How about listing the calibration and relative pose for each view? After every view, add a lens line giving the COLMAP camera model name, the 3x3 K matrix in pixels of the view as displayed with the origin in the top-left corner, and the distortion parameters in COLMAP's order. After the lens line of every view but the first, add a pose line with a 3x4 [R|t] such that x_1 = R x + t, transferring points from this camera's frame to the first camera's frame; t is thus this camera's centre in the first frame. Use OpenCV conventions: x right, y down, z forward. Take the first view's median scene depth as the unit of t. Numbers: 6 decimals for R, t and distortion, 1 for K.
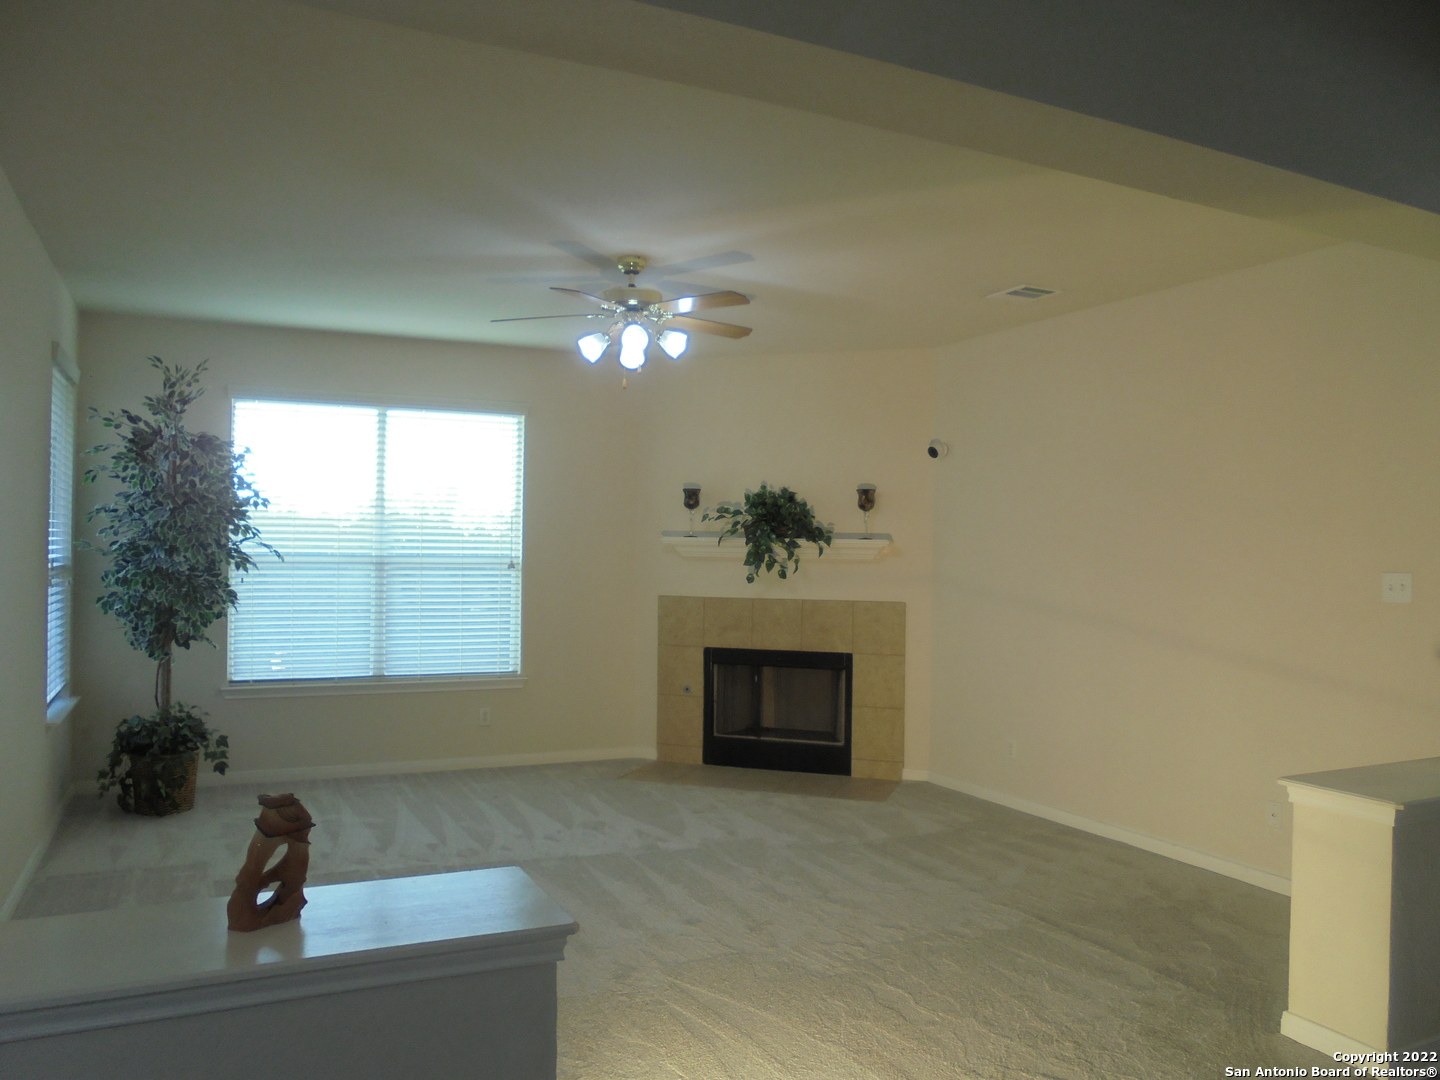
lens RADIAL K [[1091.9, 0, 721.2], [0, 1091.9, 540.0], [0, 0, 1]] dist [-0.071744, 0.011863]
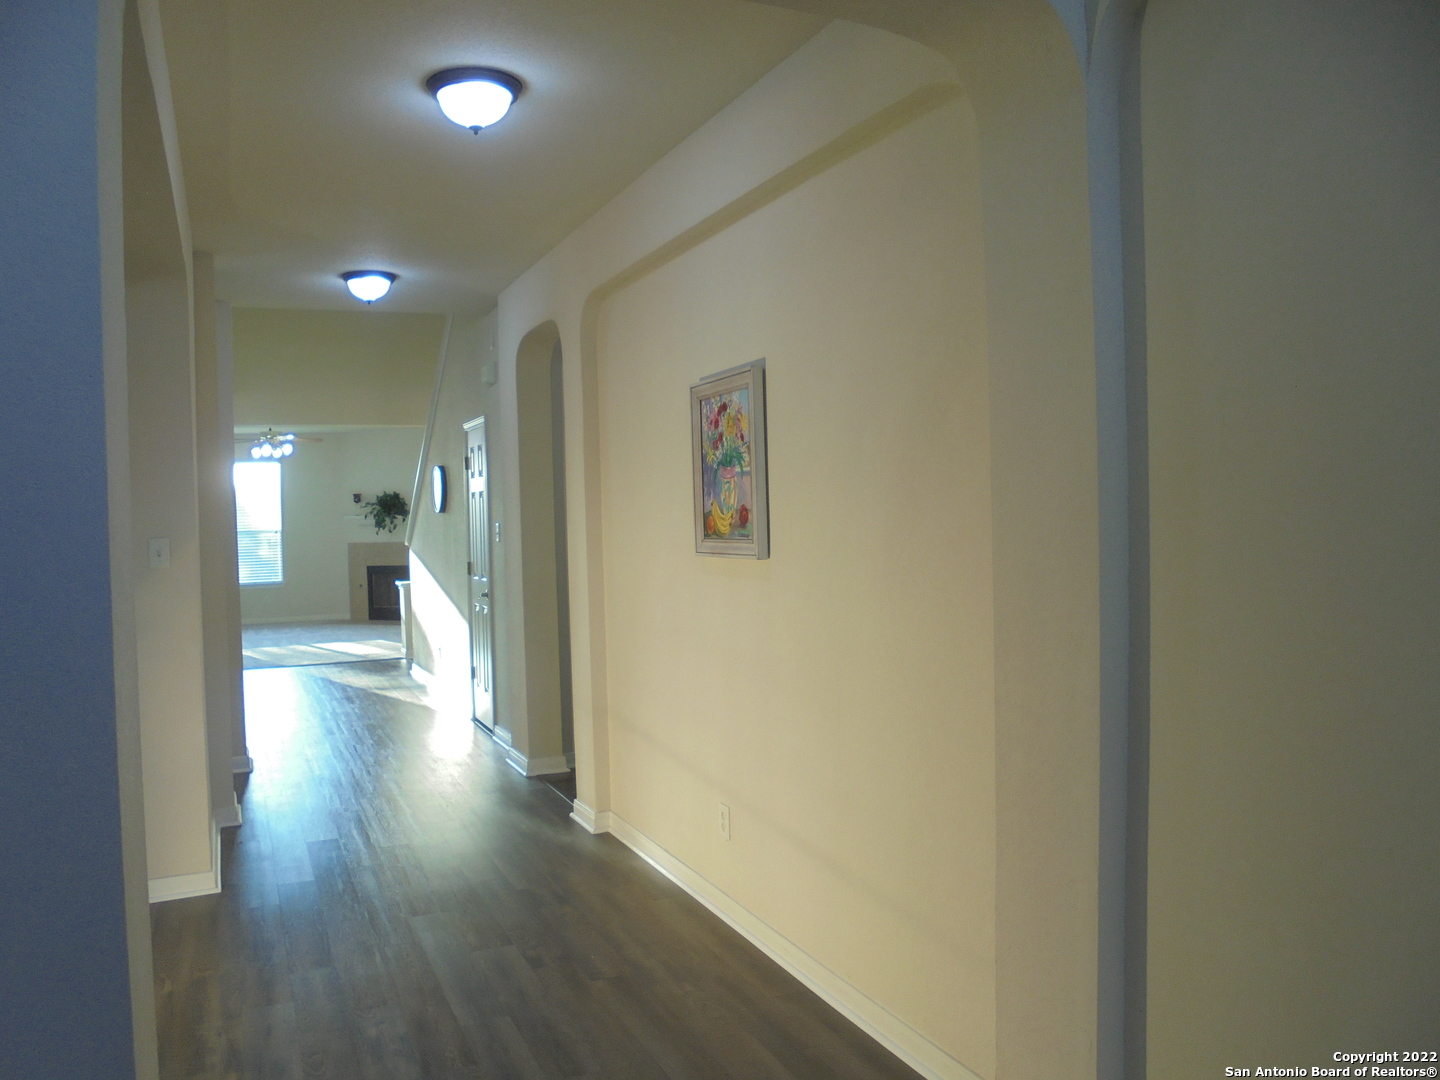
lens RADIAL K [[1091.9, 0, 720.9], [0, 1091.9, 539.2], [0, 0, 1]] dist [-0.071744, 0.011863]
pose [[0.998958, -0.043297, 0.014399, 0.688777], [0.042870, 0.998666, 0.028777, 0.012714], [-0.015626, -0.028130, 0.999482, -1.228689]]
